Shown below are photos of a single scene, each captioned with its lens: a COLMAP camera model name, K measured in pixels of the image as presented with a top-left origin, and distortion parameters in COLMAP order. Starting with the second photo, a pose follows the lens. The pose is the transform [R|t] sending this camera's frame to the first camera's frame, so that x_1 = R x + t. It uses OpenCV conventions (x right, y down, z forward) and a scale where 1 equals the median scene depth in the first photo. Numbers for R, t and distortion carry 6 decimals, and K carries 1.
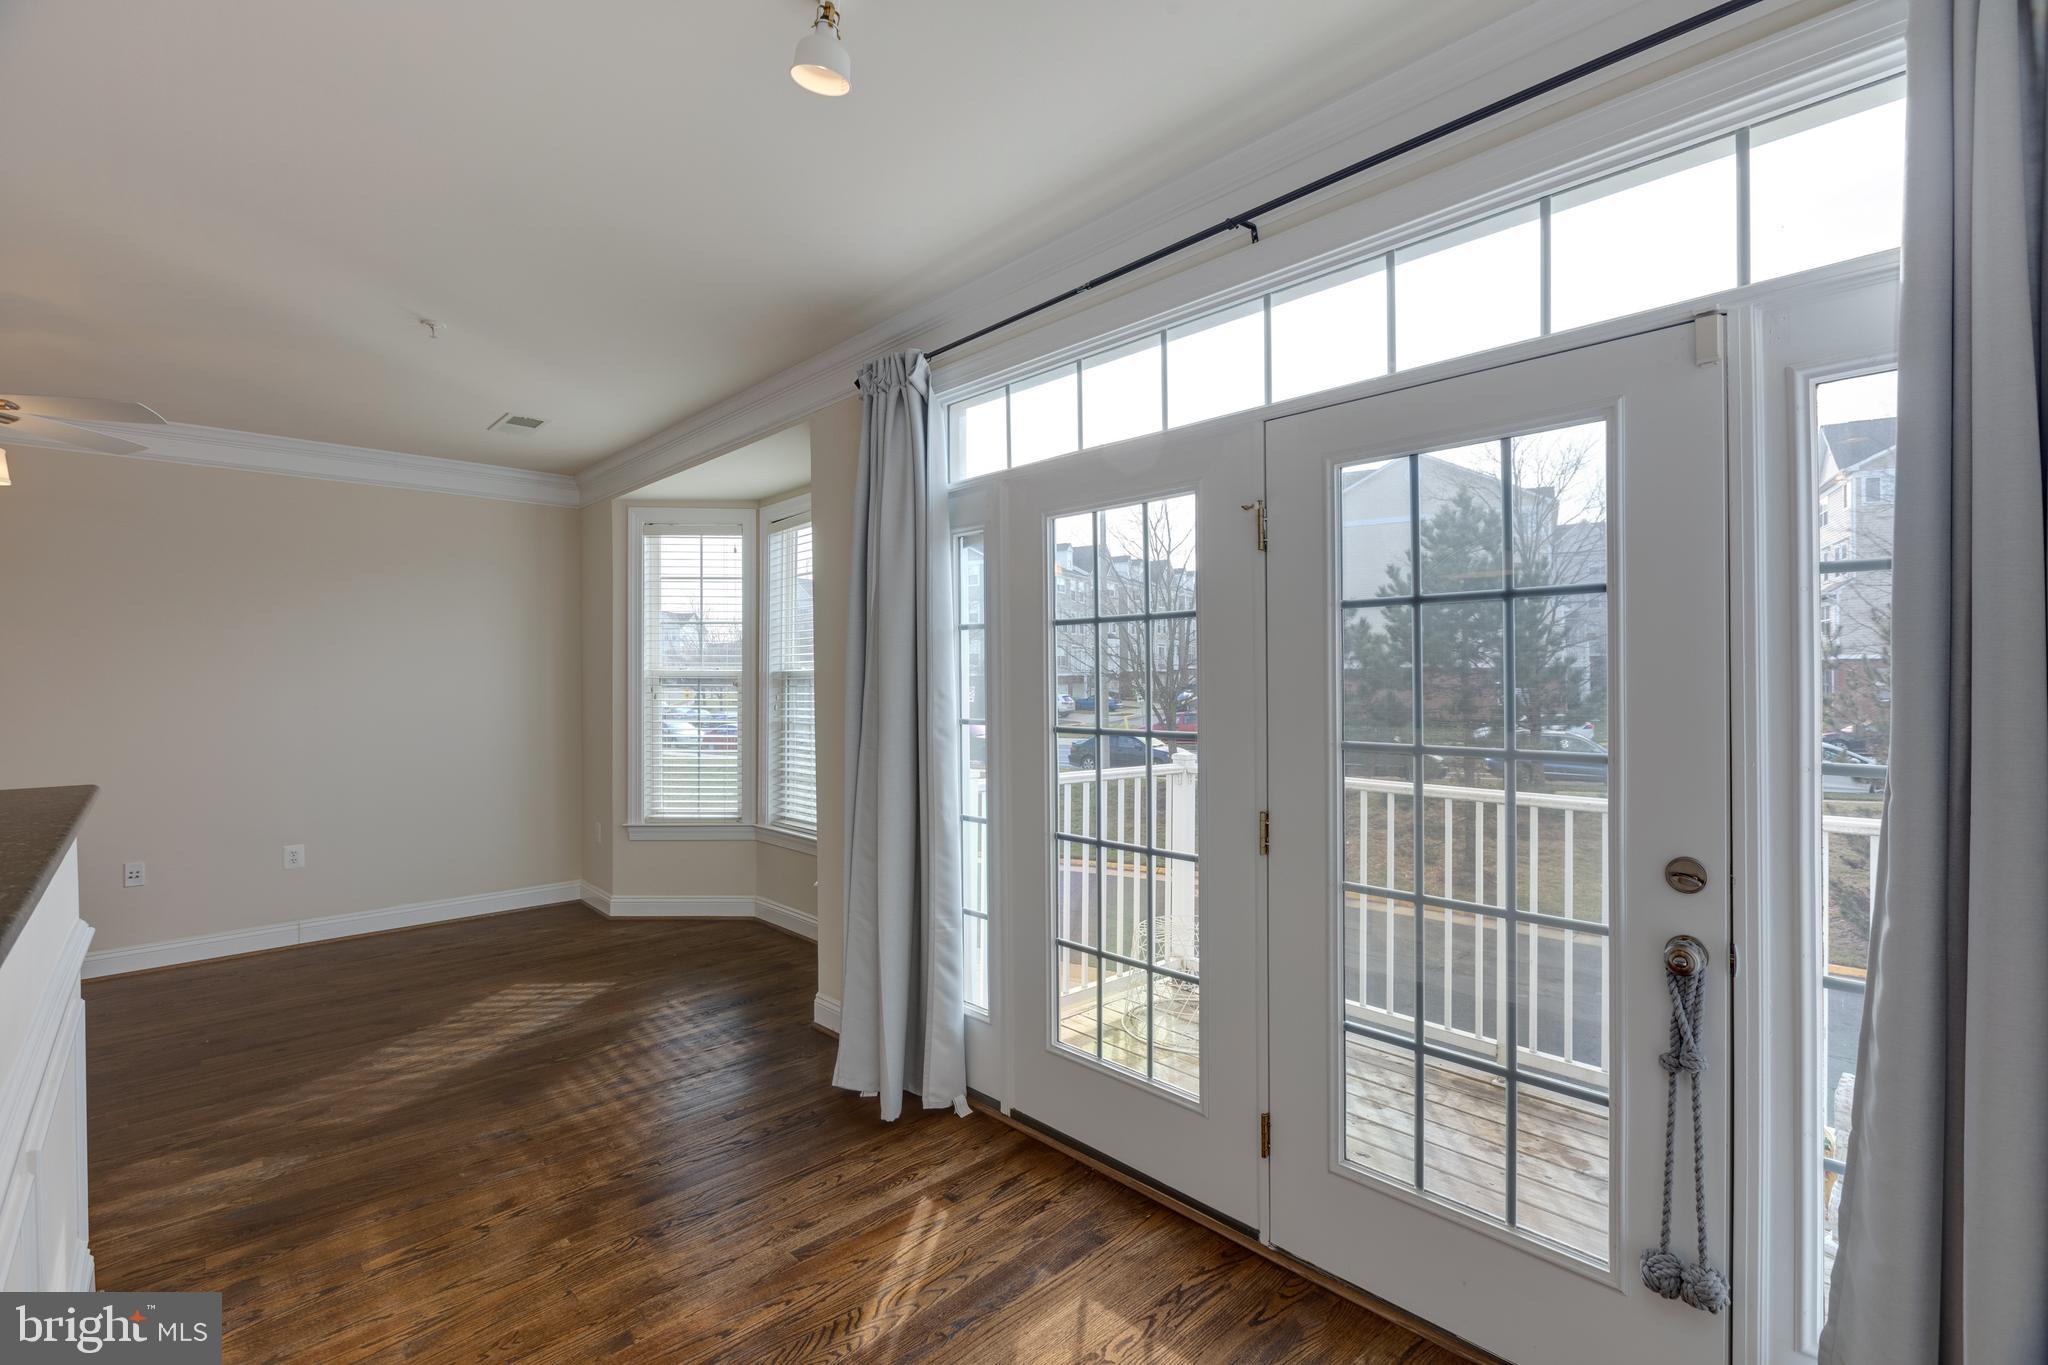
lens RADIAL K [[911.6, 0, 1014.8], [0, 911.6, 679.8], [0, 0, 1]] dist [-0.009356, -0.000328]
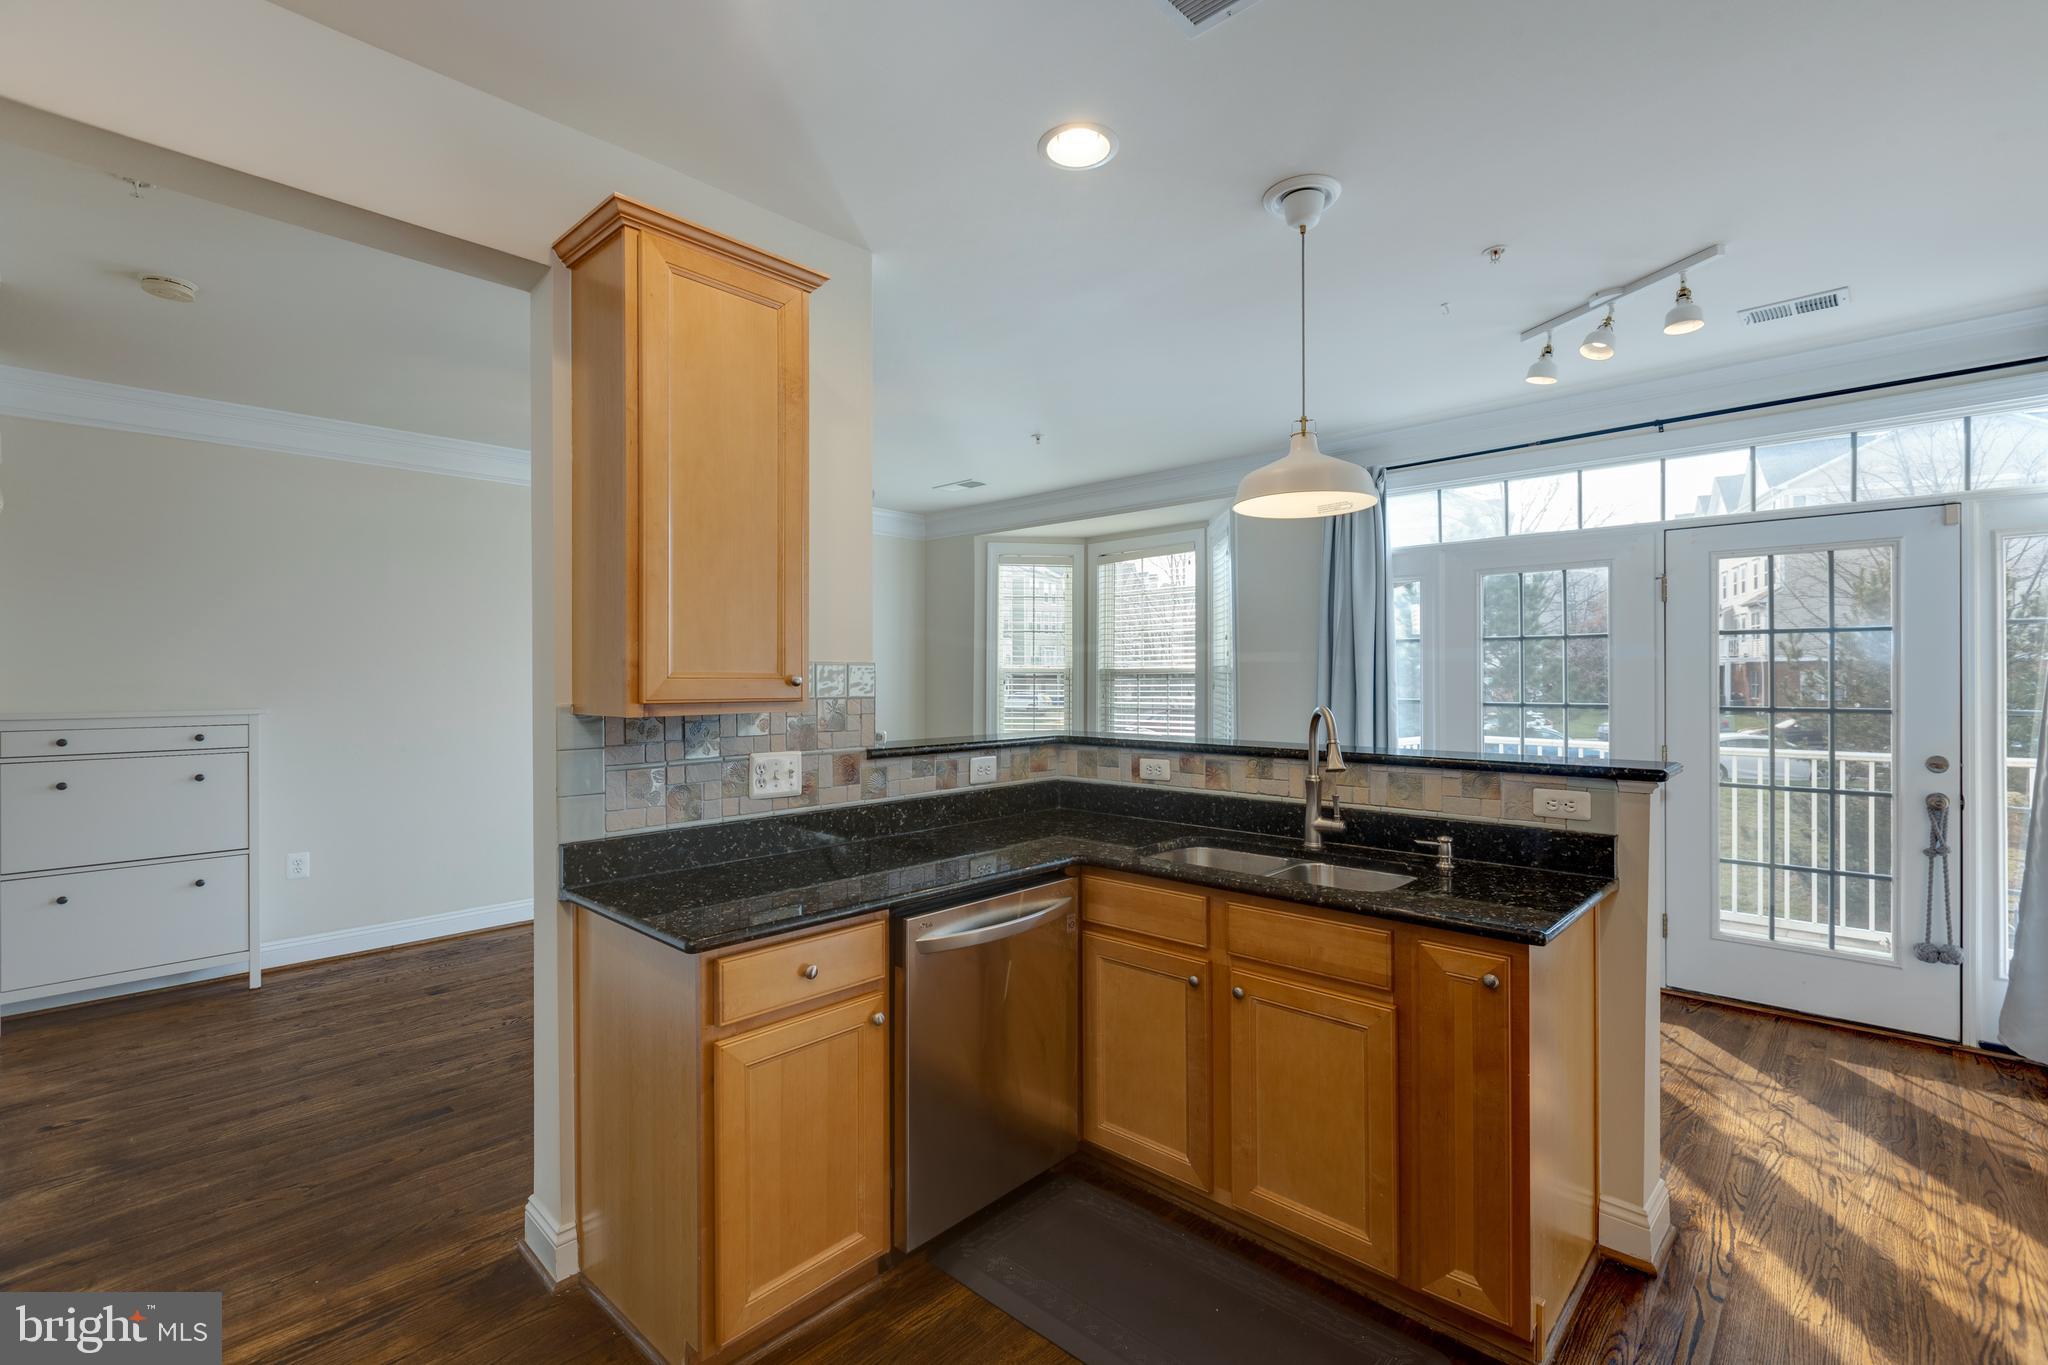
lens RADIAL K [[910.8, 0, 1029.4], [0, 910.8, 679.7], [0, 0, 1]] dist [0.002518, 0.001391]
pose [[0.997876, 0.005467, 0.064916, -0.827632], [-0.005337, 0.999983, -0.002174, 0.017634], [-0.064926, 0.001823, 0.997888, -0.545509]]
